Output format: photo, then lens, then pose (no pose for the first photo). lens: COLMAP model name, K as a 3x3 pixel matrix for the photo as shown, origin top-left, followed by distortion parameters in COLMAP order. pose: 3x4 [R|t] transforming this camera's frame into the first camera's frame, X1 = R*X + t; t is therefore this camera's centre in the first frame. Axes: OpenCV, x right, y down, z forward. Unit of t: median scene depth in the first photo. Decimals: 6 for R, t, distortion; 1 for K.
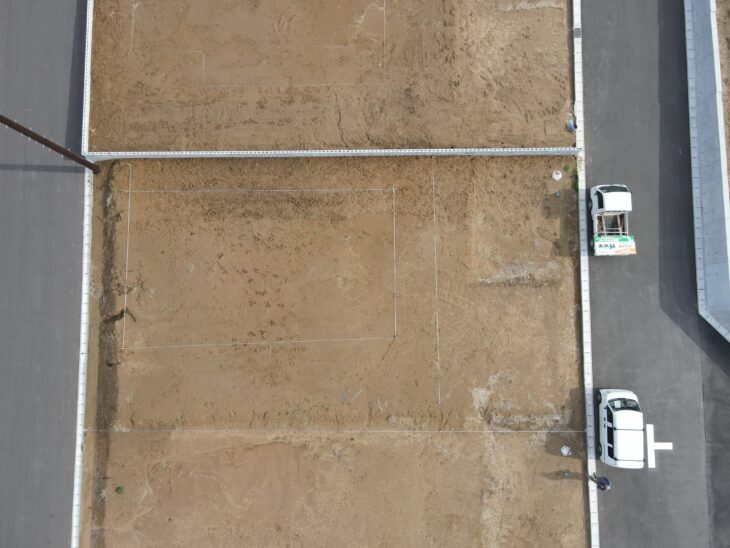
lens RADIAL K [[580.6, 0, 362.4], [0, 580.6, 274.0], [0, 0, 1]] dist [0.027567, -0.000789]
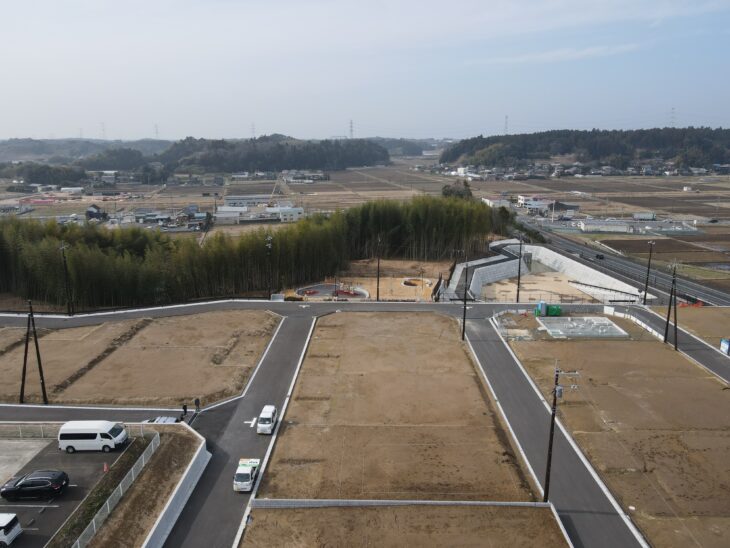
lens RADIAL K [[580.6, 0, 364.9], [0, 580.6, 274.1], [0, 0, 1]] dist [0.027567, -0.000789]
pose [[-0.999576, 0.015048, 0.024931, -0.004867], [0.022957, -0.119548, 0.992563, -1.749660], [0.017916, 0.992714, 0.119152, 0.154266]]
